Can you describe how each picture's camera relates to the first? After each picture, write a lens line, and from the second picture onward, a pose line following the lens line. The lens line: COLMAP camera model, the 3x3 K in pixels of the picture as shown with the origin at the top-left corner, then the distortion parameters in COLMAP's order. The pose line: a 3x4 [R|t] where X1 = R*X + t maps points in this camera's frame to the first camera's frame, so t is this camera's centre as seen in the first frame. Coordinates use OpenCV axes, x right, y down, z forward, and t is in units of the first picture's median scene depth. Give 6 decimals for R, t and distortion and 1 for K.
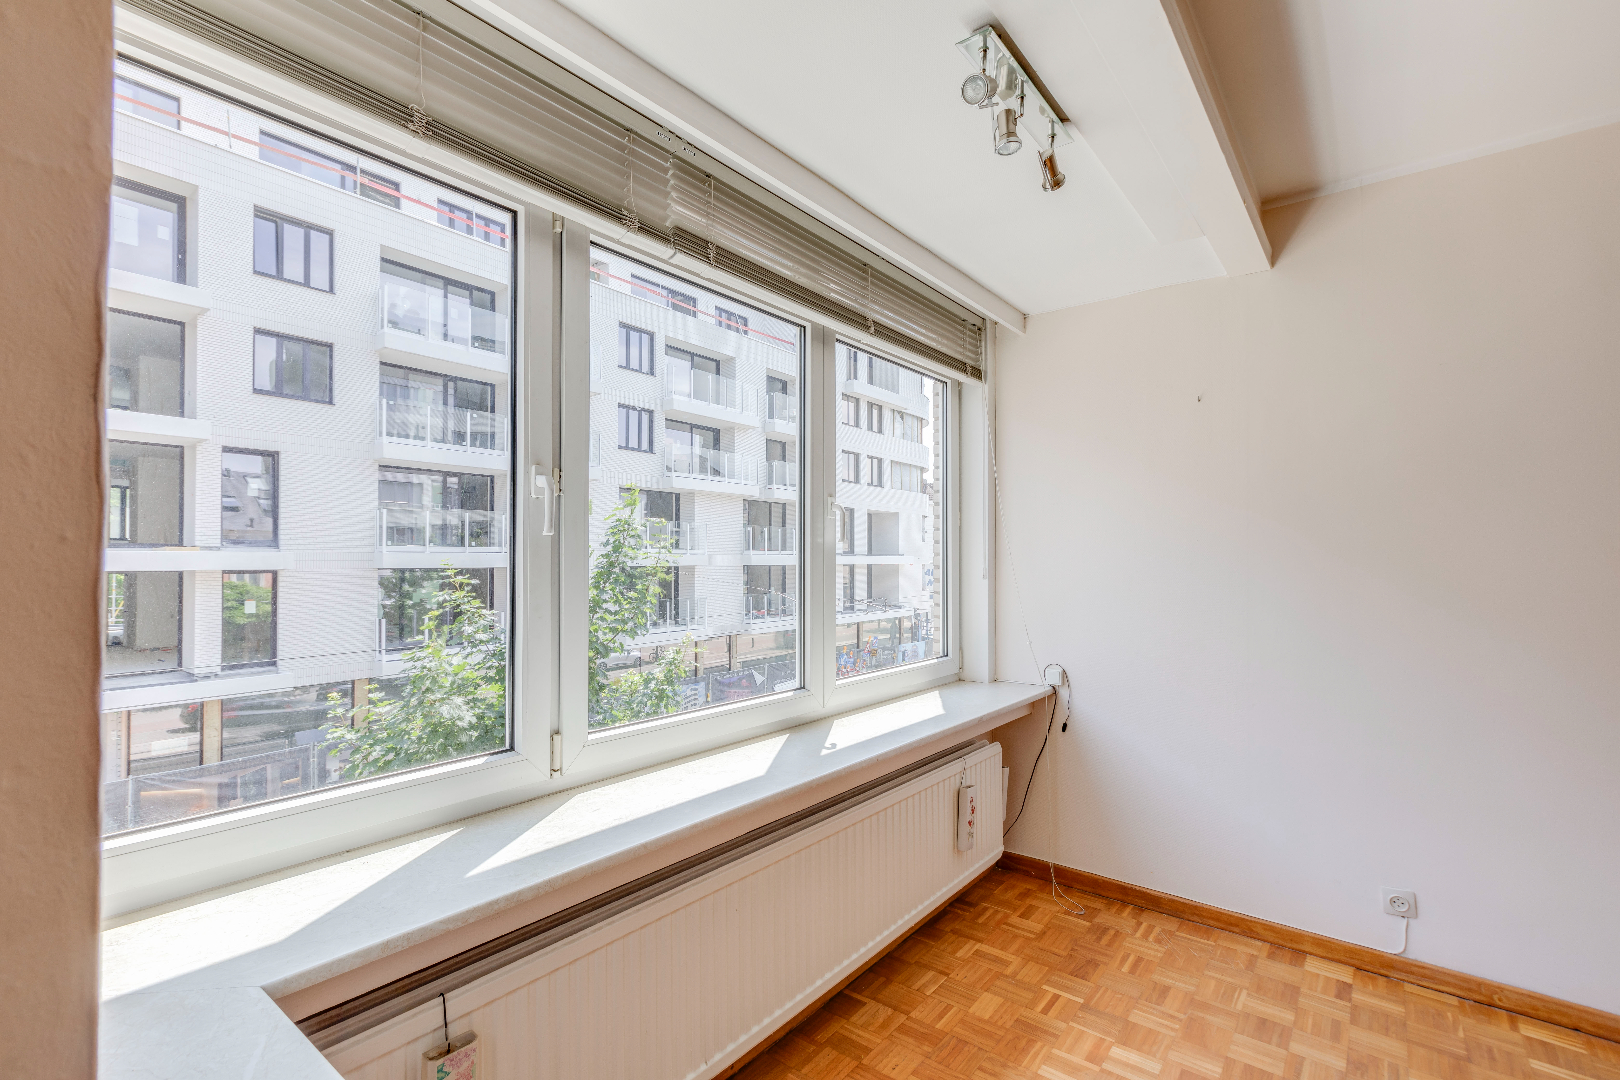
lens RADIAL K [[768.3, 0, 802.1], [0, 768.3, 546.4], [0, 0, 1]] dist [-0.000830, -0.000677]
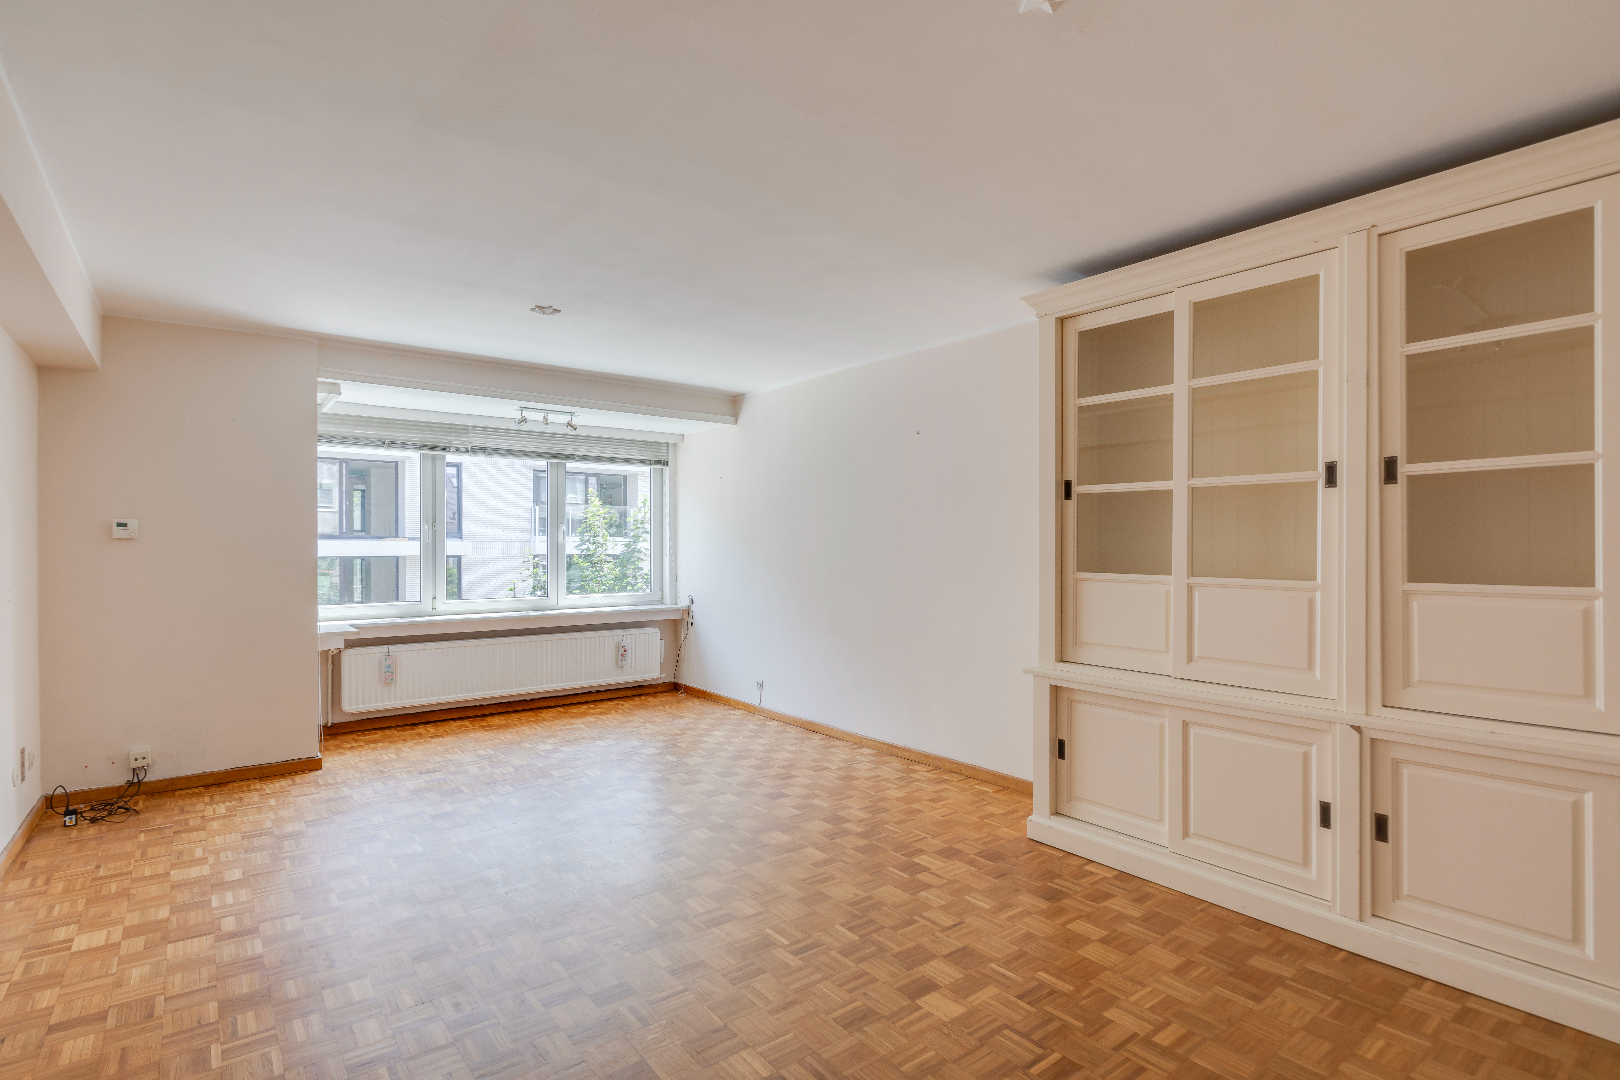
lens RADIAL K [[768.3, 0, 802.1], [0, 768.3, 546.4], [0, 0, 1]] dist [-0.000830, -0.000677]
pose [[0.978054, 0.003204, -0.208326, 1.141117], [-0.000328, 0.999904, 0.013839, -0.022128], [0.208351, -0.013467, 0.977961, -1.145062]]
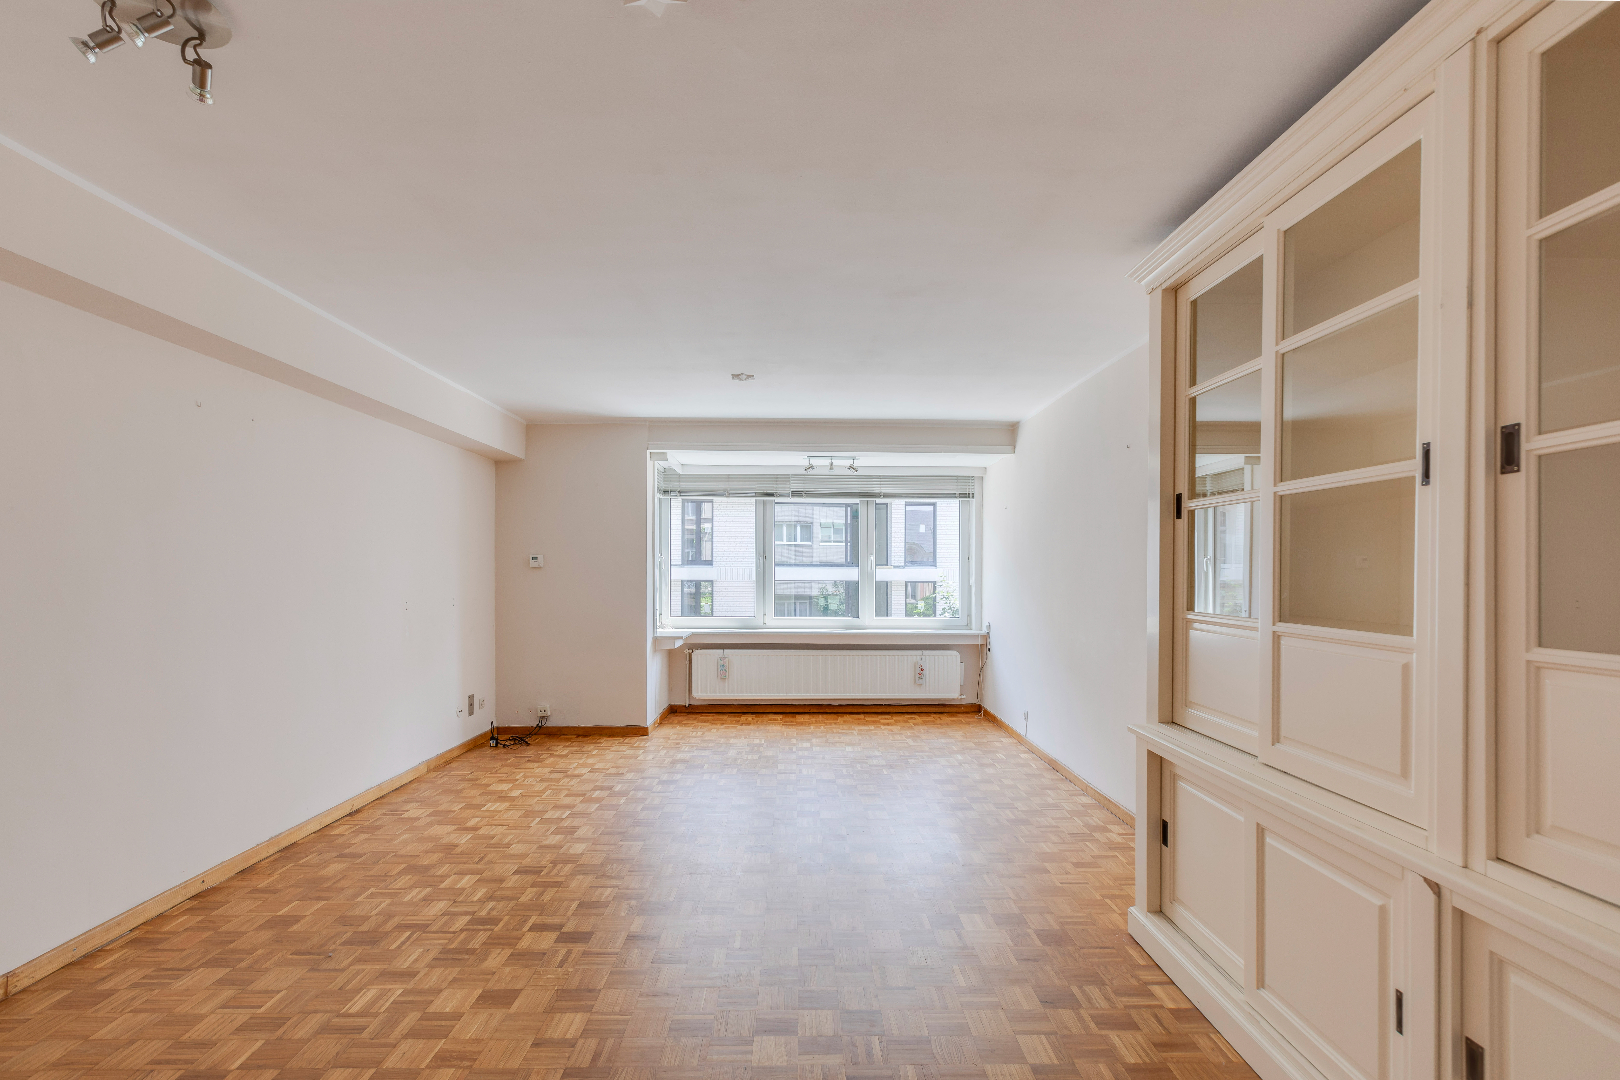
lens RADIAL K [[710.3, 0, 824.7], [0, 710.3, 576.6], [0, 0, 1]] dist [0.000241, 0.000176]
pose [[0.674913, 0.011048, -0.737815, 1.612204], [0.002537, 0.999847, 0.017292, -0.023020], [0.737893, -0.013543, 0.674782, -0.819578]]
